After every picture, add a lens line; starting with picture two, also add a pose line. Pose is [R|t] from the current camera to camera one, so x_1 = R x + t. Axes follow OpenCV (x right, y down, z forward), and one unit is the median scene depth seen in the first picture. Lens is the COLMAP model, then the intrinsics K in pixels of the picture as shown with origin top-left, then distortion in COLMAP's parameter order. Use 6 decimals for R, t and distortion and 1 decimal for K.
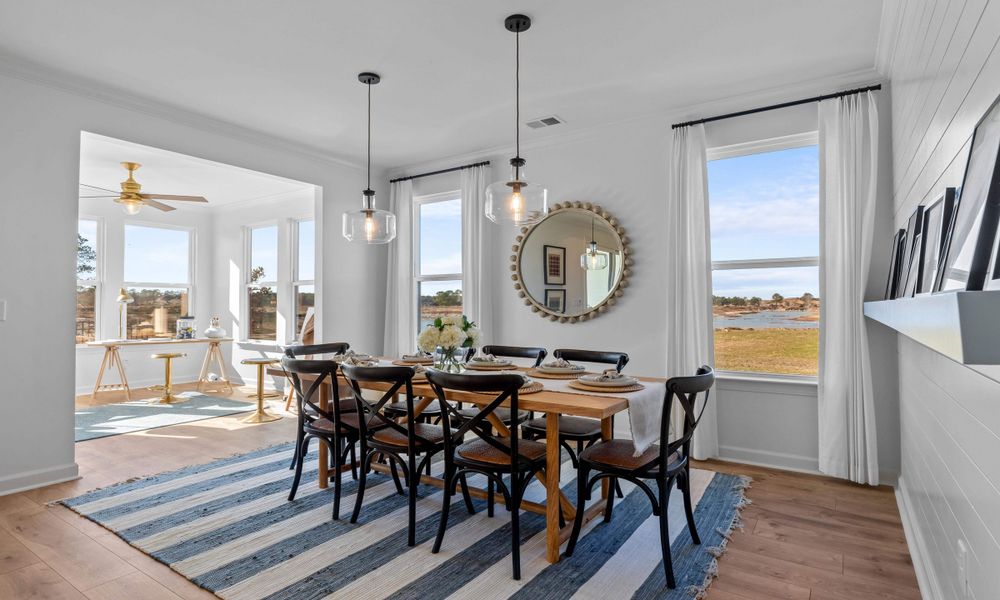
lens RADIAL K [[517.0, 0, 504.2], [0, 517.0, 299.1], [0, 0, 1]] dist [-0.003837, 0.001690]
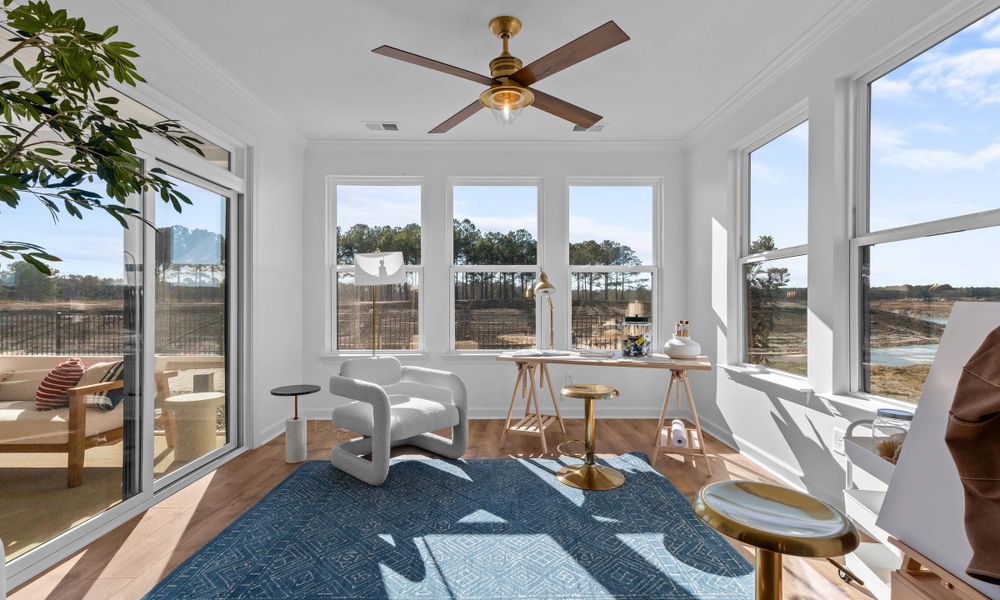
lens RADIAL K [[472.6, 0, 499.5], [0, 472.6, 301.0], [0, 0, 1]] dist [-0.000887, -0.002223]
pose [[0.581945, -0.003105, -0.813222, -0.369796], [0.014399, 0.999875, 0.006486, 0.012808], [0.813101, -0.015484, 0.581917, 0.767417]]
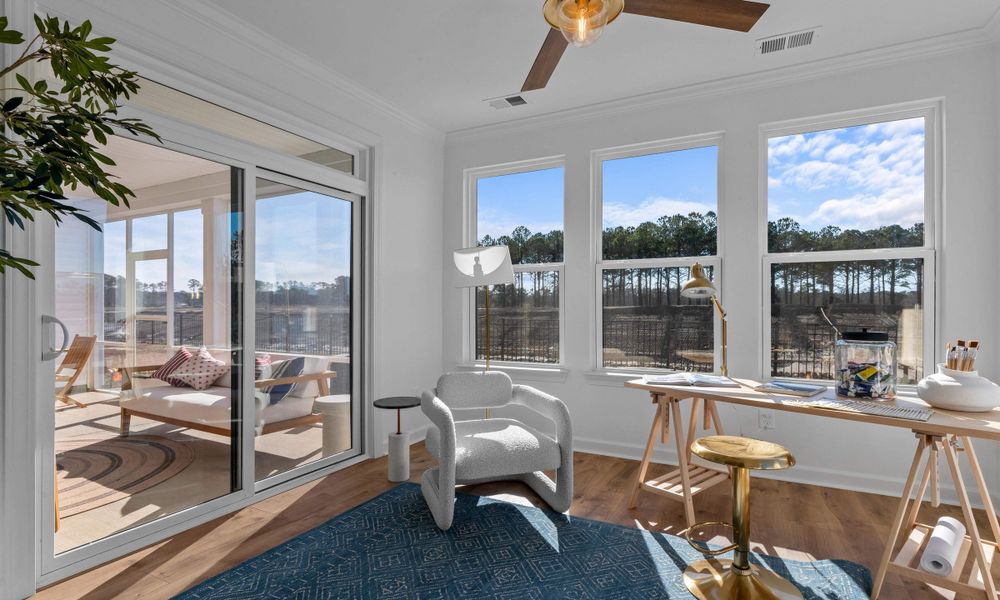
lens RADIAL K [[489.0, 0, 500.8], [0, 489.0, 307.1], [0, 0, 1]] dist [-0.009139, 0.000959]
pose [[0.118876, -0.001598, -0.992908, -0.431500], [0.015947, 0.999873, 0.000300, 0.016634], [0.992781, -0.015870, 0.118887, 0.971201]]
